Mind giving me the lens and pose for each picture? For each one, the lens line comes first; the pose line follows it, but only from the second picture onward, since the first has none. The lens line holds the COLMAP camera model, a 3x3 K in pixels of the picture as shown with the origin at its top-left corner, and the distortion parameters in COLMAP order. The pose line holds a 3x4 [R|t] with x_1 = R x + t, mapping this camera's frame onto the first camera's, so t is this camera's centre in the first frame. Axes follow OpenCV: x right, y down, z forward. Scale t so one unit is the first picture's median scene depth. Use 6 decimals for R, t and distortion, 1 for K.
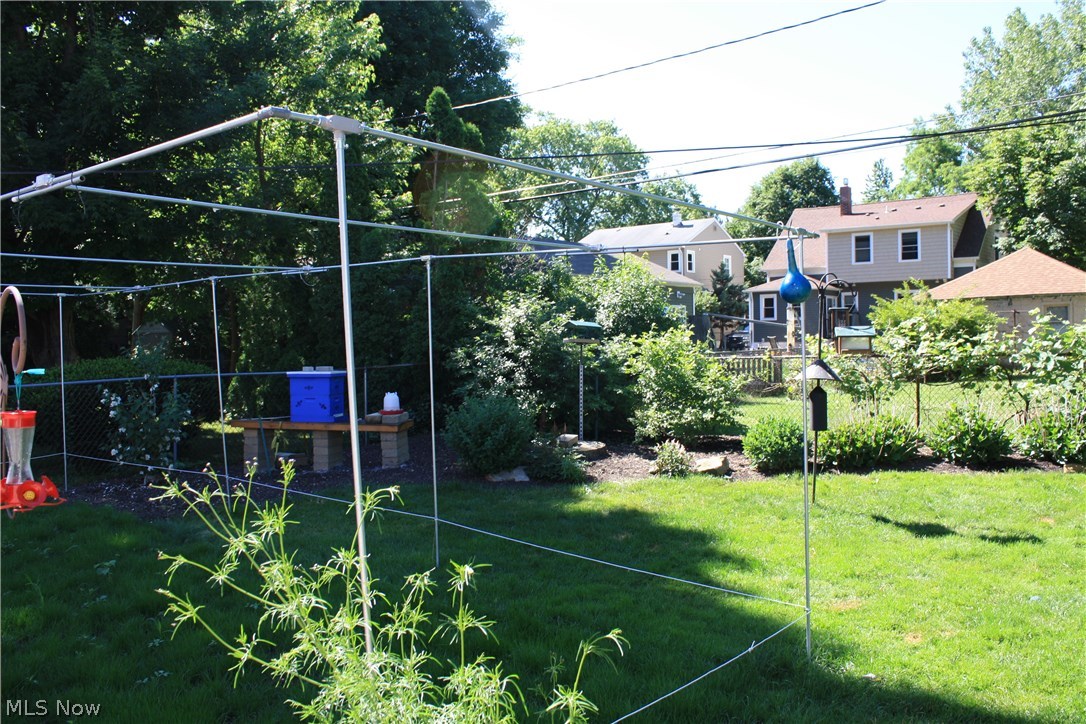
lens RADIAL K [[910.1, 0, 545.1], [0, 910.1, 362.0], [0, 0, 1]] dist [-0.160526, 0.136414]
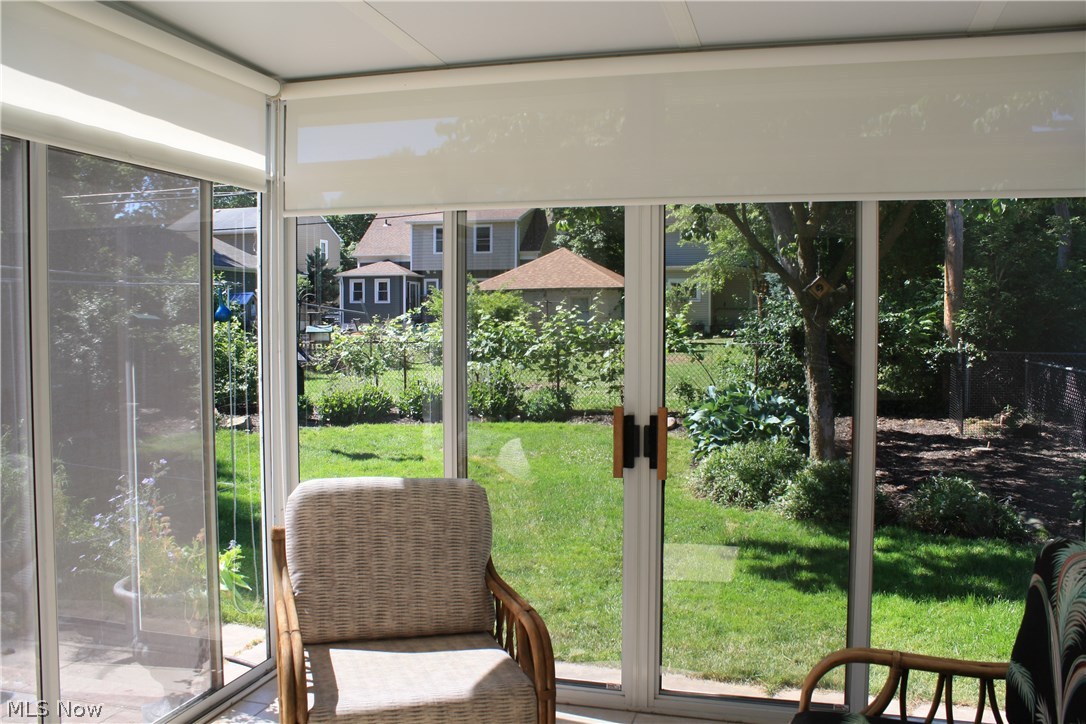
lens RADIAL K [[910.1, 0, 539.1], [0, 910.1, 357.0], [0, 0, 1]] dist [-0.160526, 0.136414]
pose [[0.915631, -0.003237, 0.402007, 0.035813], [-0.004619, 0.999817, 0.018572, -0.008422], [-0.401994, -0.018863, 0.915448, -0.274025]]
